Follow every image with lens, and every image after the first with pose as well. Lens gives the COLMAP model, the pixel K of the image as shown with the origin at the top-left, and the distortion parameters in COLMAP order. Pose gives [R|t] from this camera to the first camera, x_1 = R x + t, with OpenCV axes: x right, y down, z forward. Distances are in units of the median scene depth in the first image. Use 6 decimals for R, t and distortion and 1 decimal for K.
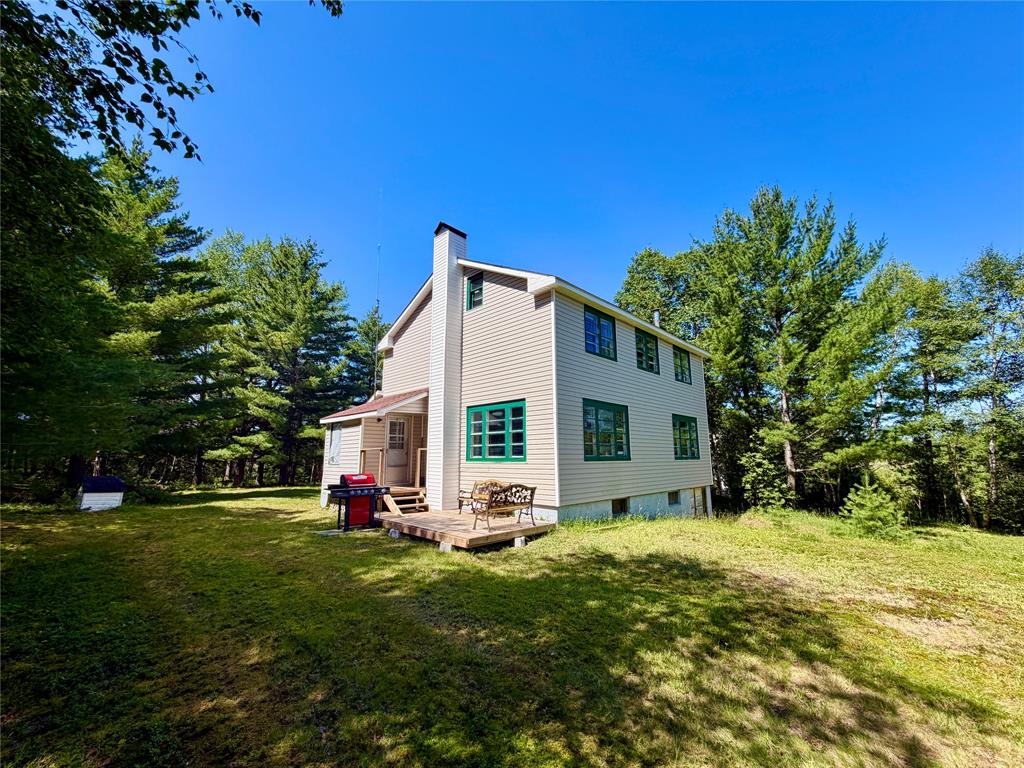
lens RADIAL K [[407.7, 0, 512.0], [0, 407.7, 384.0], [0, 0, 1]] dist [0.000227, 0.000414]
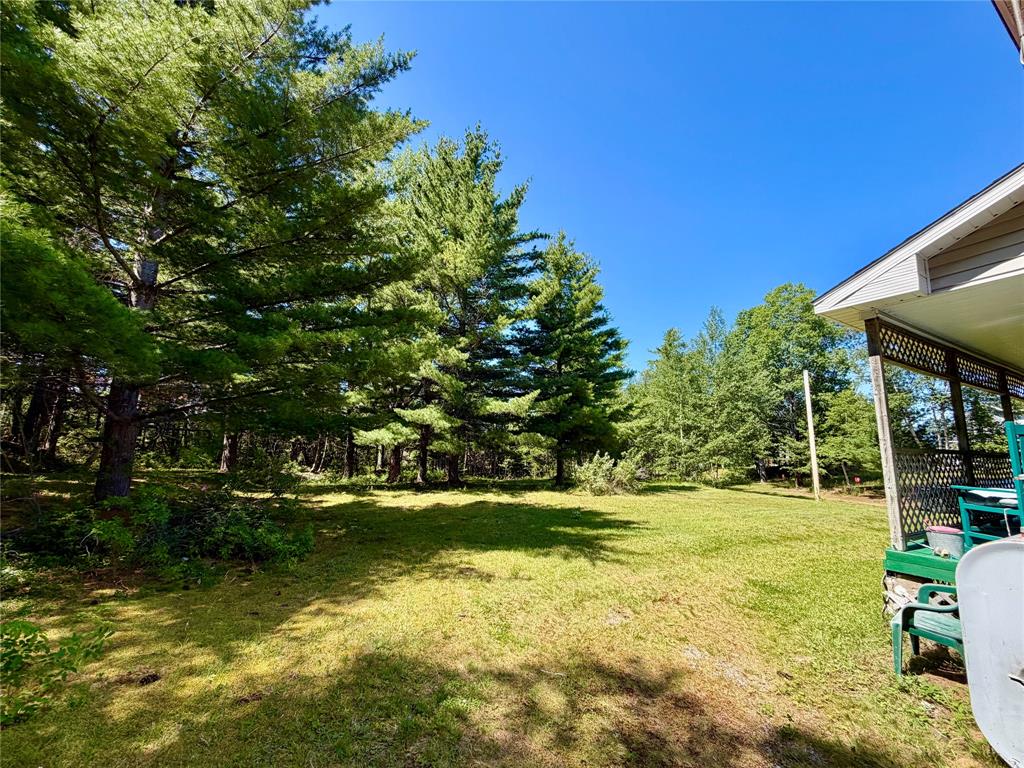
lens RADIAL K [[407.7, 0, 512.0], [0, 407.7, 384.0], [0, 0, 1]] dist [0.000227, 0.000414]
pose [[0.963409, -0.016588, -0.267522, -0.273391], [0.022758, 0.999541, 0.019981, 0.064780], [0.267068, -0.025338, 0.963345, 0.353674]]
